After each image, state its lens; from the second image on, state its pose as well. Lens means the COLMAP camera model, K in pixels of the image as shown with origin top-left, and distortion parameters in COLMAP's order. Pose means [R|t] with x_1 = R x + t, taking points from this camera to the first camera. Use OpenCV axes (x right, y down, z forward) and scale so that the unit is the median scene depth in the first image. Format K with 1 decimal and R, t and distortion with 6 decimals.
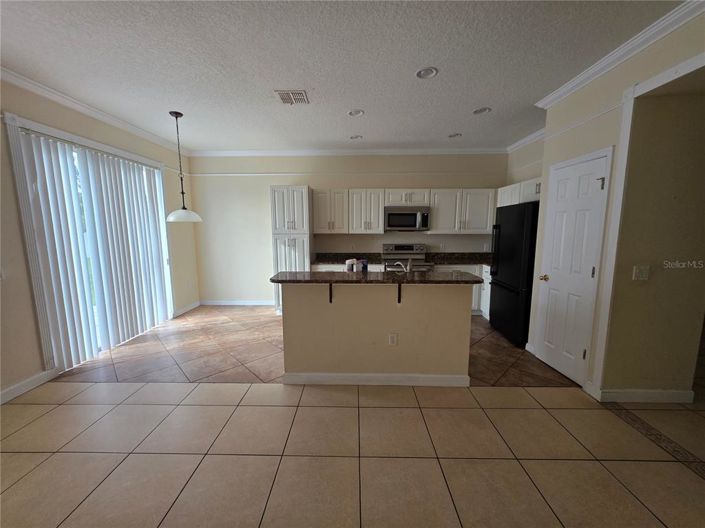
lens RADIAL K [[281.8, 0, 352.6], [0, 281.8, 263.8], [0, 0, 1]] dist [0.001800, -0.000127]
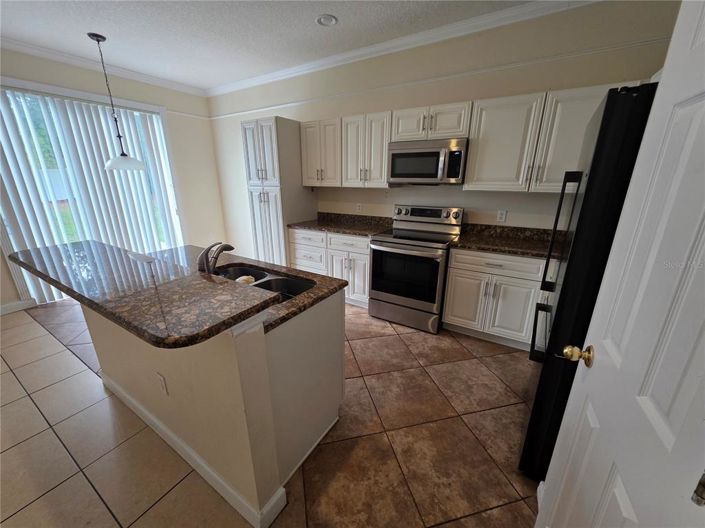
lens RADIAL K [[281.8, 0, 351.4], [0, 281.8, 265.9], [0, 0, 1]] dist [0.001800, -0.000127]
pose [[0.857236, 0.156520, -0.490559, 0.382860], [-0.070075, 0.979280, 0.190001, -0.051510], [0.510134, -0.128500, 0.850442, 0.403501]]
